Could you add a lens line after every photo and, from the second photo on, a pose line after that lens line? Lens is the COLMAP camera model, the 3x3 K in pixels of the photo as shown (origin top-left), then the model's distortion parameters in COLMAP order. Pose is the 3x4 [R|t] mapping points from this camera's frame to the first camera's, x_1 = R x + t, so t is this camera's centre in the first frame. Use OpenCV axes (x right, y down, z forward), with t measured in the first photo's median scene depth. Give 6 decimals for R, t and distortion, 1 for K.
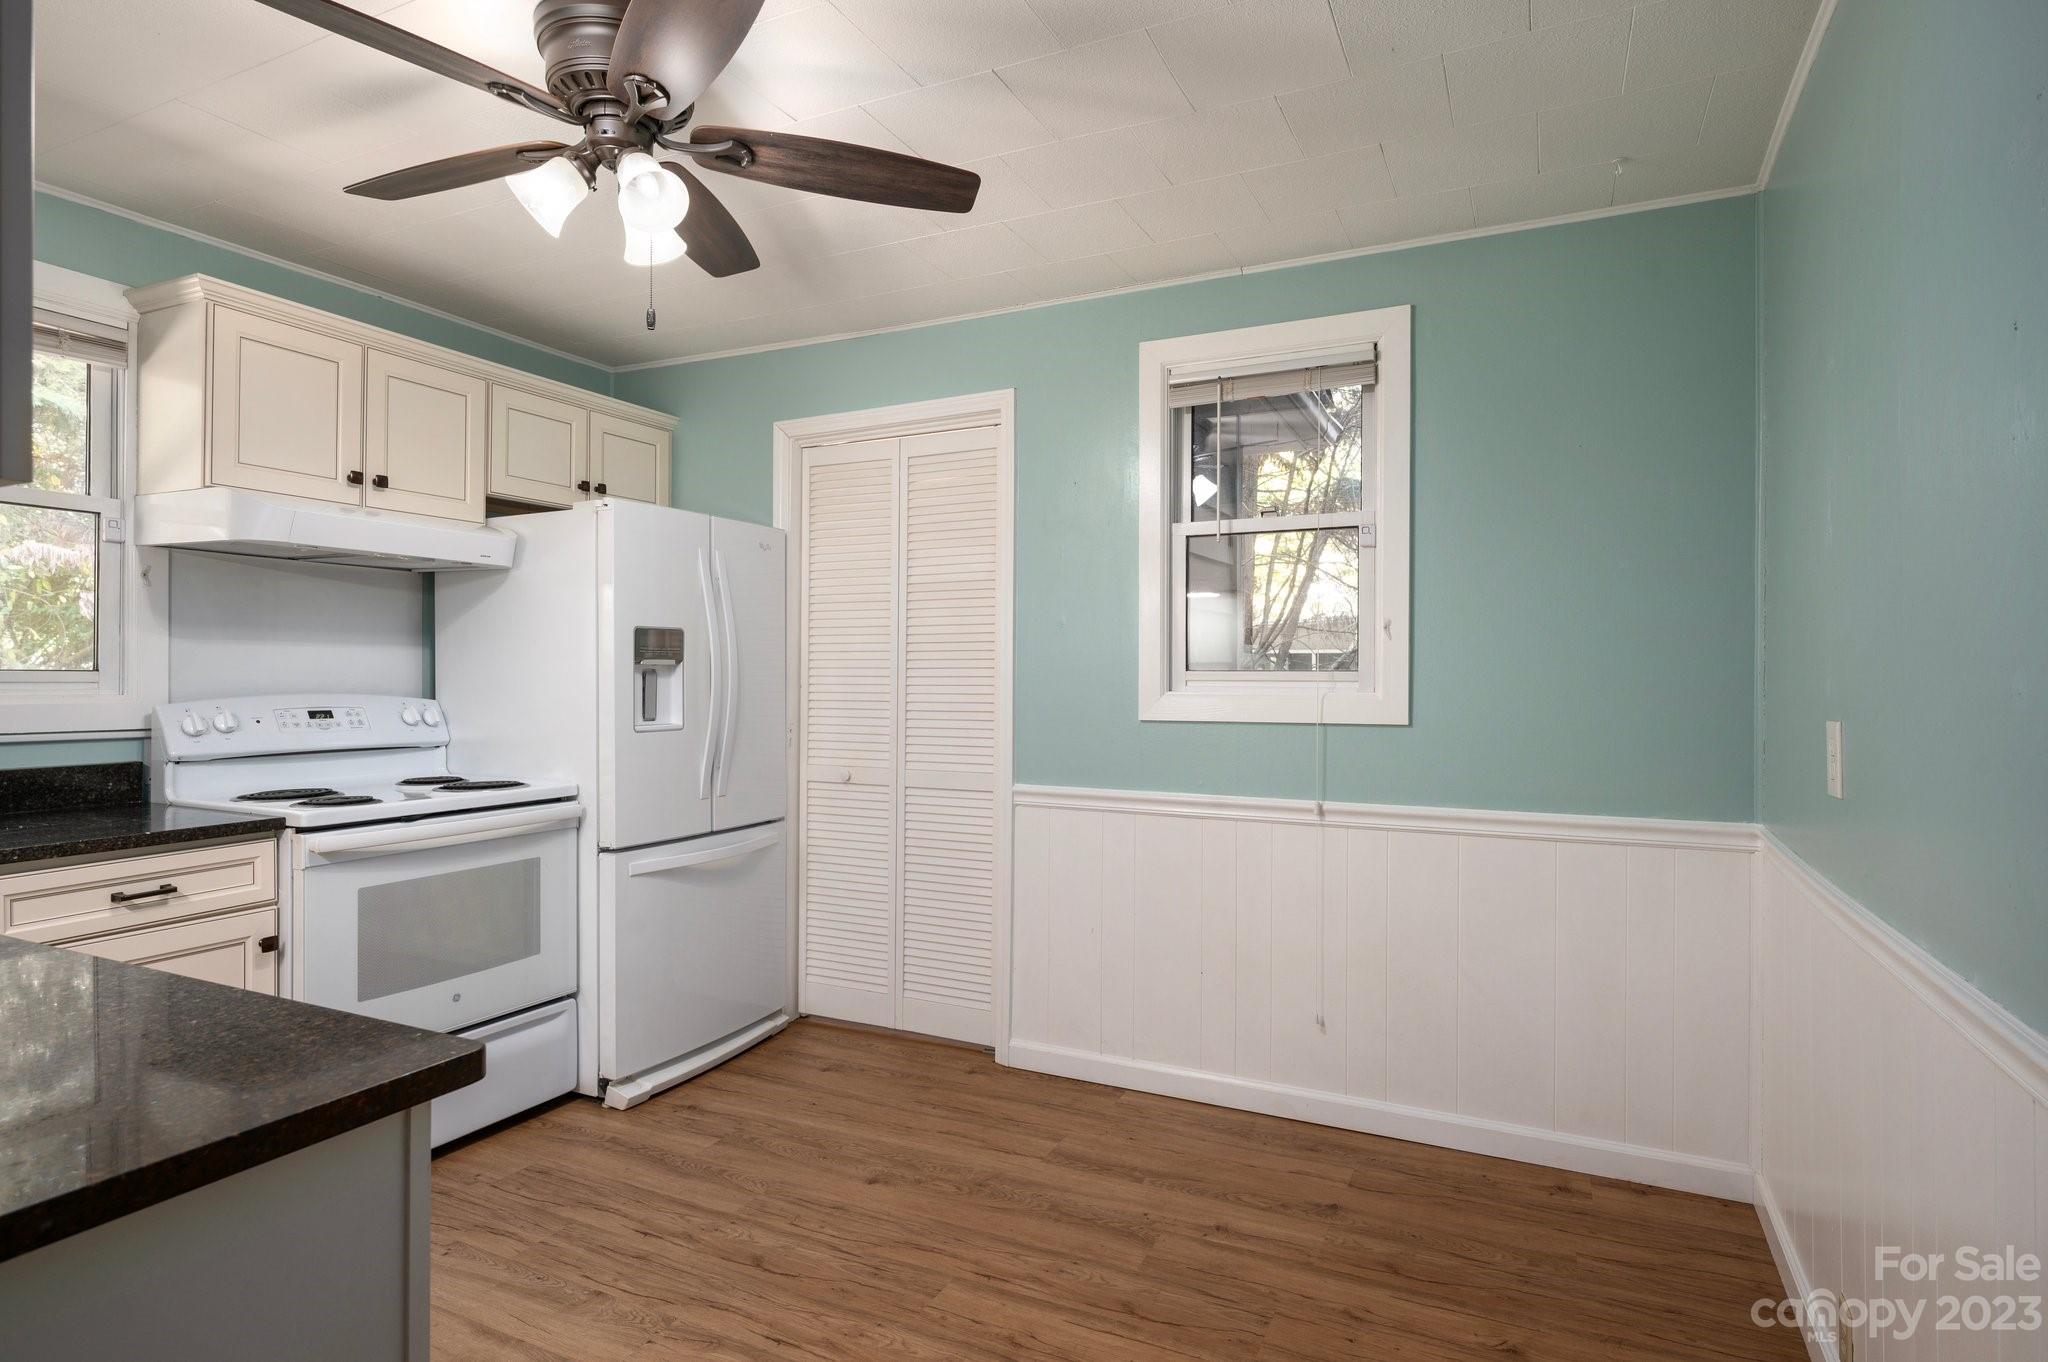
lens RADIAL K [[1070.9, 0, 1027.8], [0, 1070.9, 681.5], [0, 0, 1]] dist [-0.003496, -0.000368]
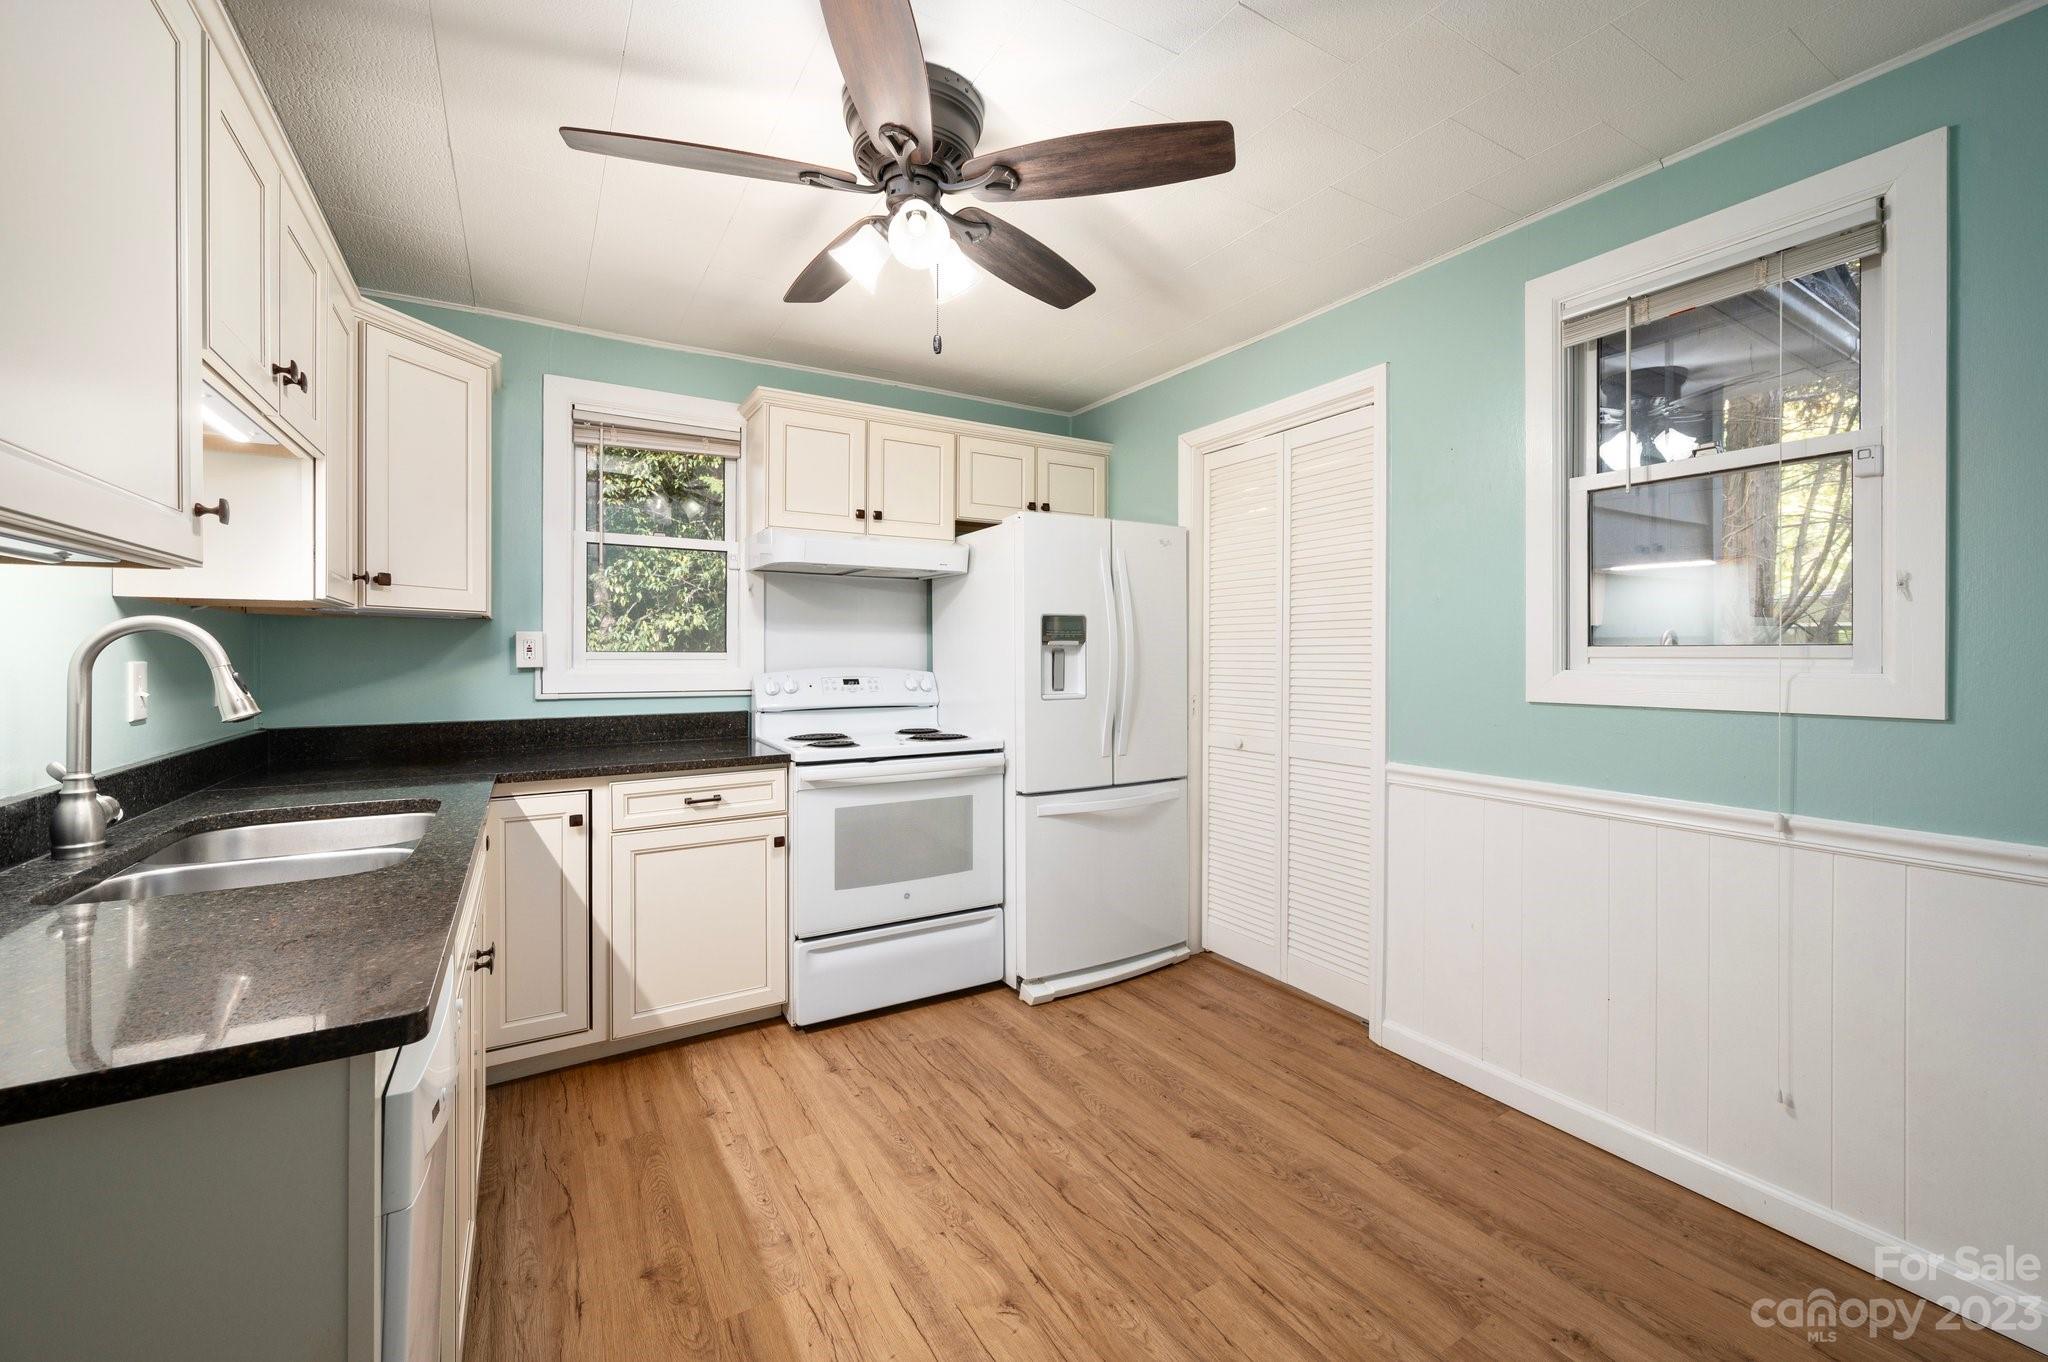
lens RADIAL K [[818.6, 0, 1023.5], [0, 818.6, 655.1], [0, 0, 1]] dist [-0.002412, 0.000060]
pose [[0.837571, -0.002620, -0.546322, 0.136251], [0.000785, 0.999993, -0.003594, -0.000898], [0.546328, 0.002581, 0.837568, 0.209135]]
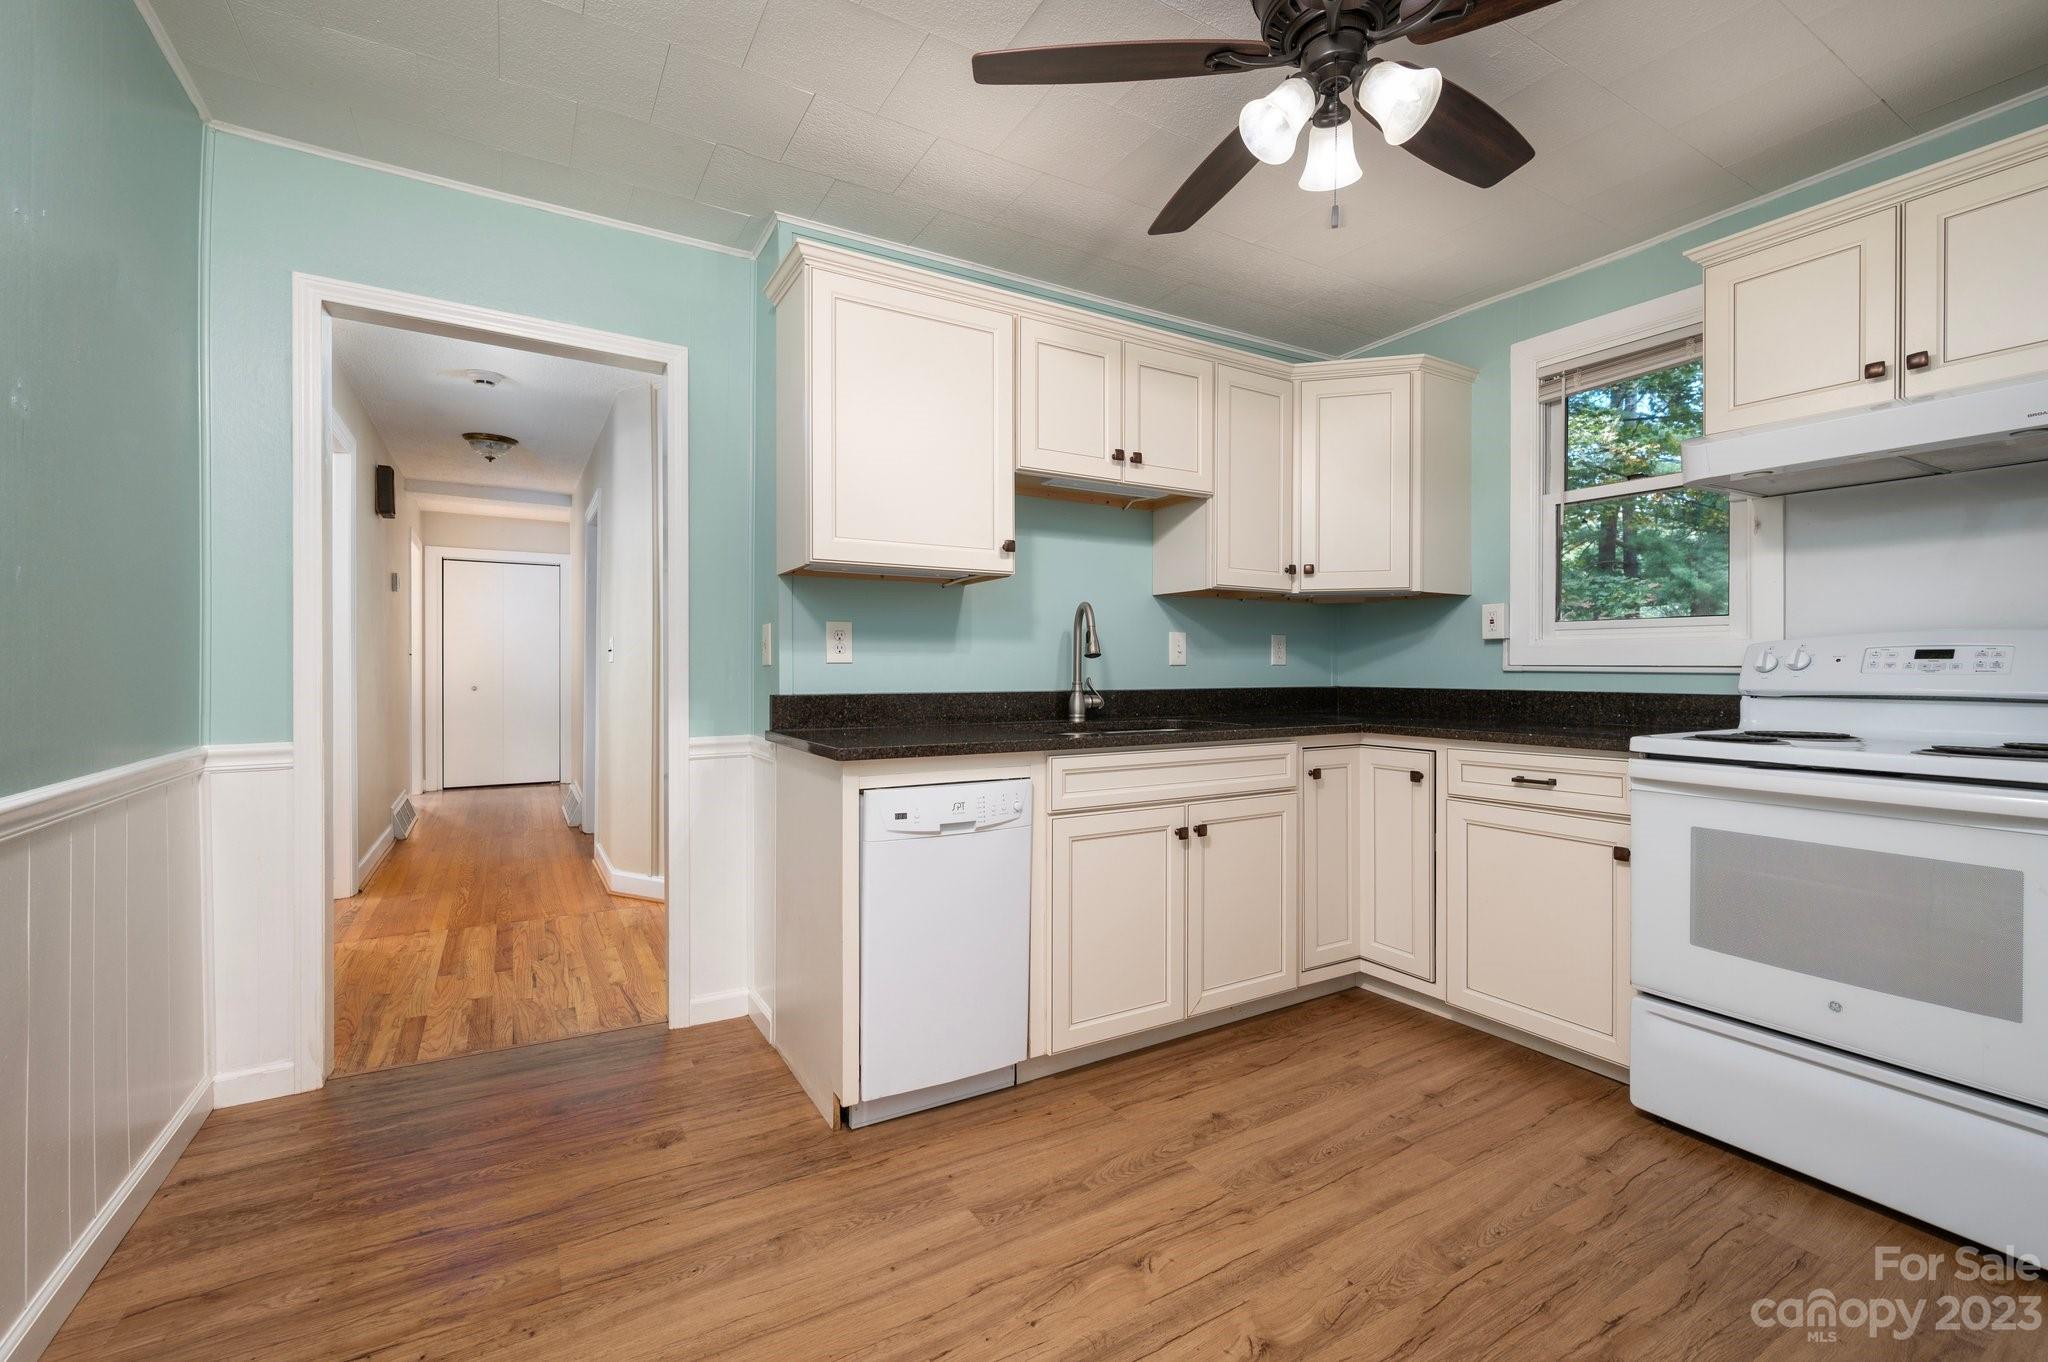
lens RADIAL K [[872.3, 0, 1022.8], [0, 872.3, 669.3], [0, 0, 1]] dist [0.000749, -0.000130]
pose [[-0.554306, -0.003234, -0.832307, 0.309111], [-0.008895, 0.999958, 0.002038, 0.048545], [0.832265, 0.008533, -0.554312, 0.800386]]
